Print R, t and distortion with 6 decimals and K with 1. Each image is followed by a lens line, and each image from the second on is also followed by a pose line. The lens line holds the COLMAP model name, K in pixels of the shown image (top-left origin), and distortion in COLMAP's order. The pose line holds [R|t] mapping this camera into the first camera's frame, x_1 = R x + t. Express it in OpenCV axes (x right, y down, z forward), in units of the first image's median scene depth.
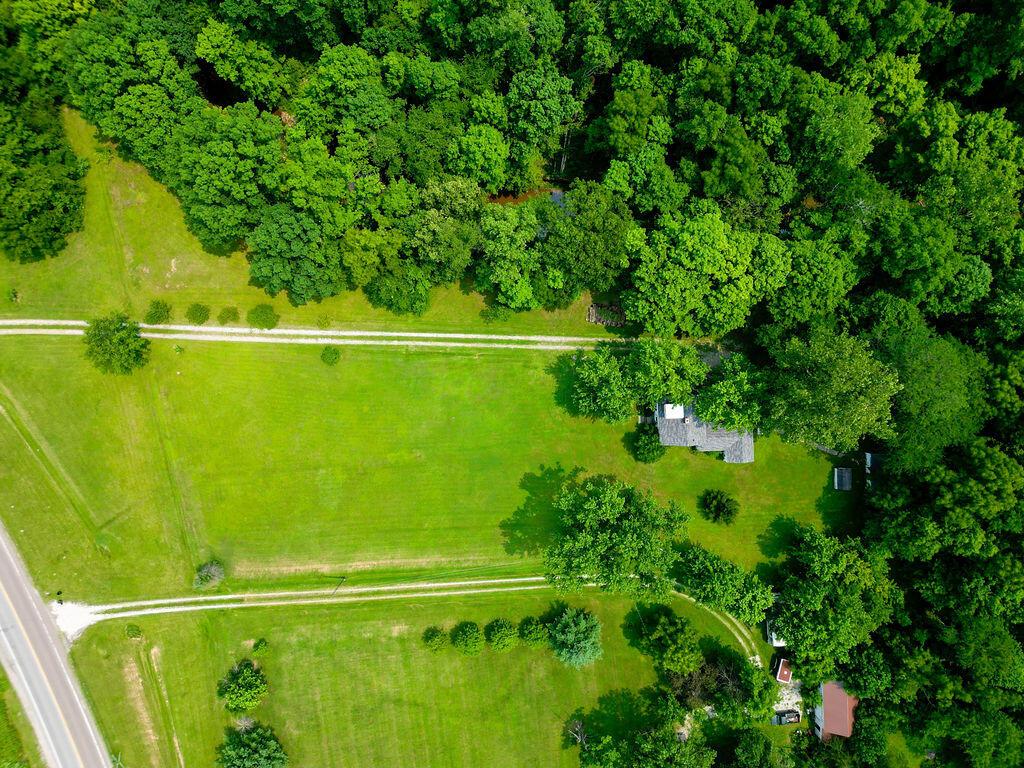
lens RADIAL K [[718.2, 0, 512.0], [0, 718.2, 384.0], [0, 0, 1]] dist [0.070121, -0.067174]
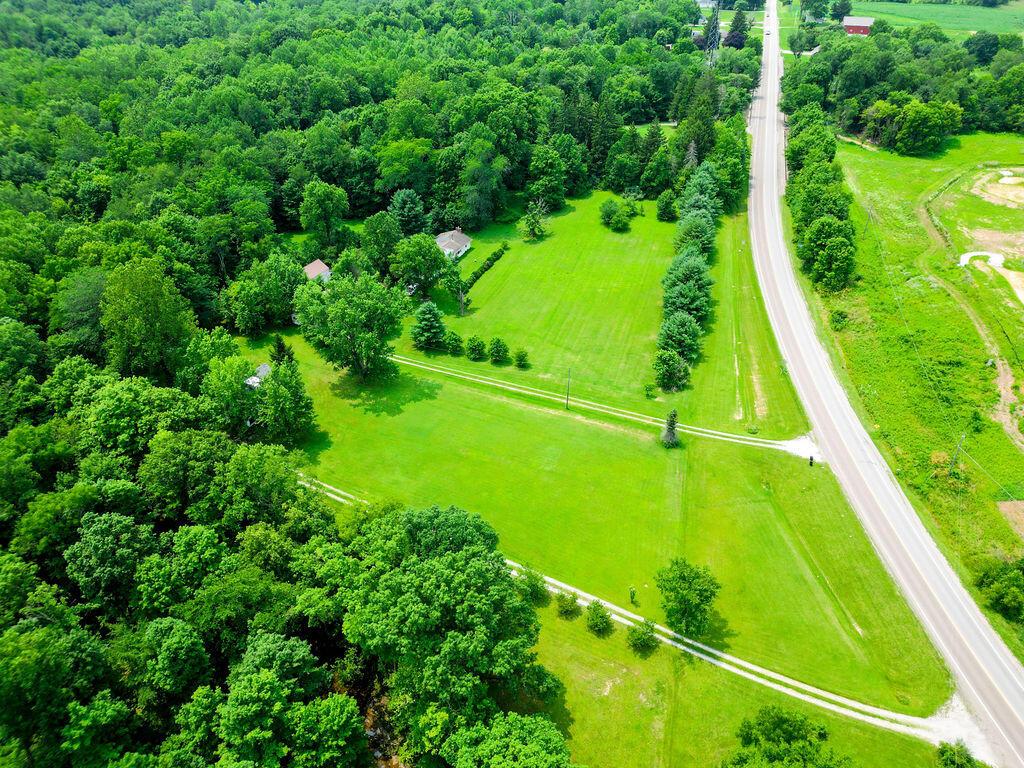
lens RADIAL K [[718.2, 0, 512.0], [0, 718.2, 384.0], [0, 0, 1]] dist [0.070121, -0.067174]
pose [[-0.888664, -0.268203, 0.371946, -0.577621], [0.458548, -0.514045, 0.724908, -0.608507], [-0.003225, 0.814755, 0.579797, 0.282284]]
